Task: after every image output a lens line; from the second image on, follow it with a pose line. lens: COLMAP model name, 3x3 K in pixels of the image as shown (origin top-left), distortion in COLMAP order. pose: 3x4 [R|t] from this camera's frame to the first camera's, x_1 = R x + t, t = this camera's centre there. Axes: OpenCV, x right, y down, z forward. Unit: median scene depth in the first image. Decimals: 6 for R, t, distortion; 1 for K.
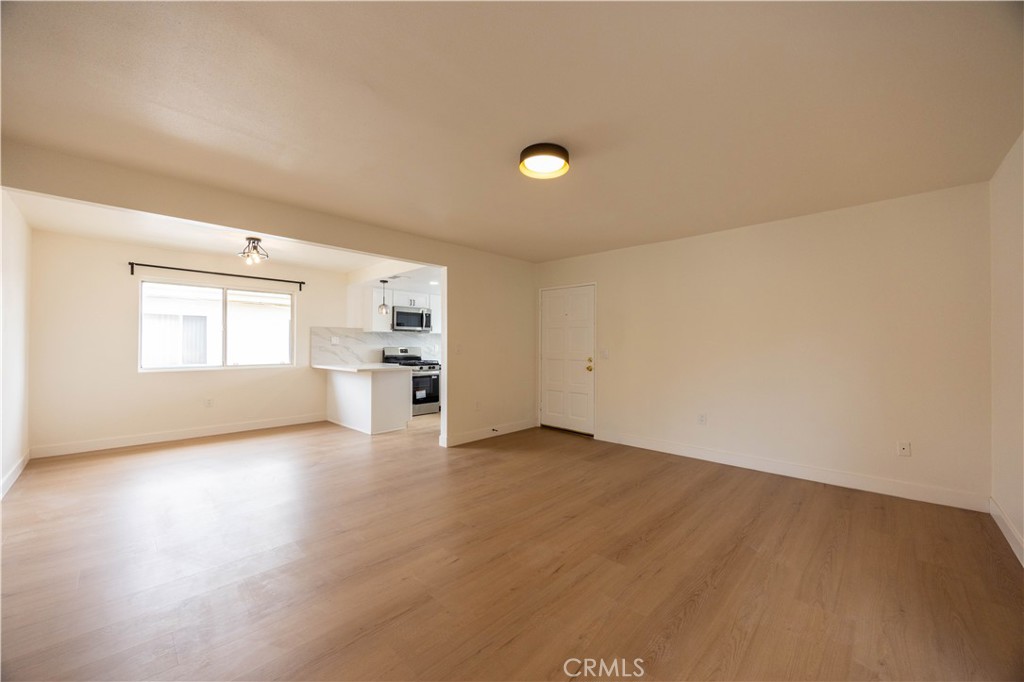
lens RADIAL K [[389.8, 0, 512.8], [0, 389.8, 340.6], [0, 0, 1]] dist [0.001310, -0.000421]
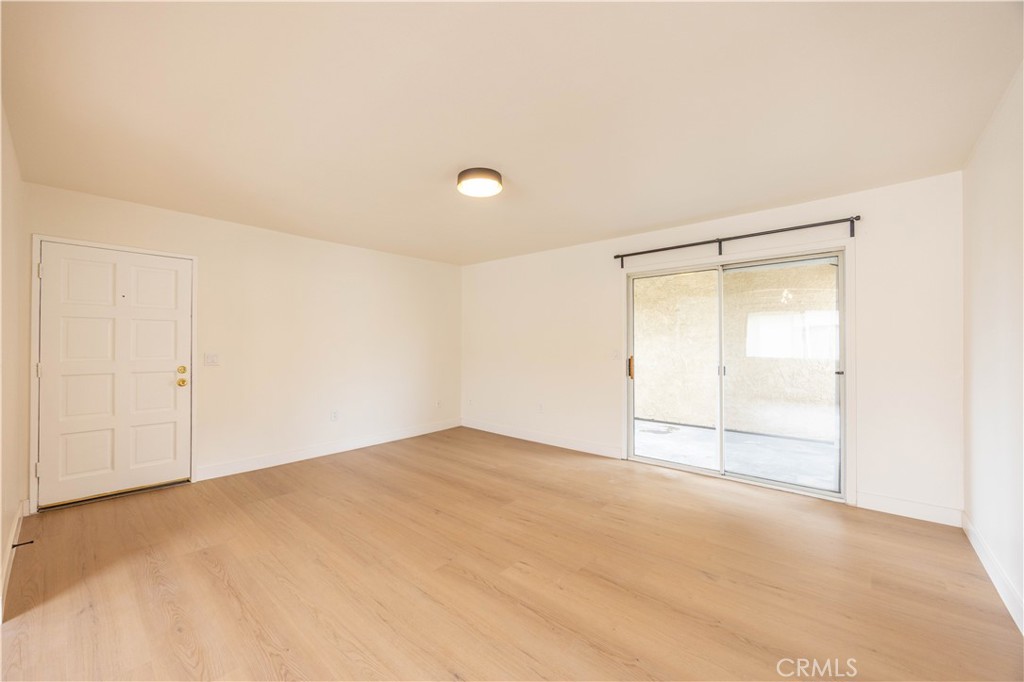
lens RADIAL K [[389.8, 0, 509.1], [0, 389.8, 343.6], [0, 0, 1]] dist [0.001310, -0.000421]
pose [[-0.041540, 0.001250, 0.999136, -0.680978], [-0.012876, 0.999916, -0.001786, -0.001992], [-0.999054, -0.012939, -0.041521, 0.638914]]
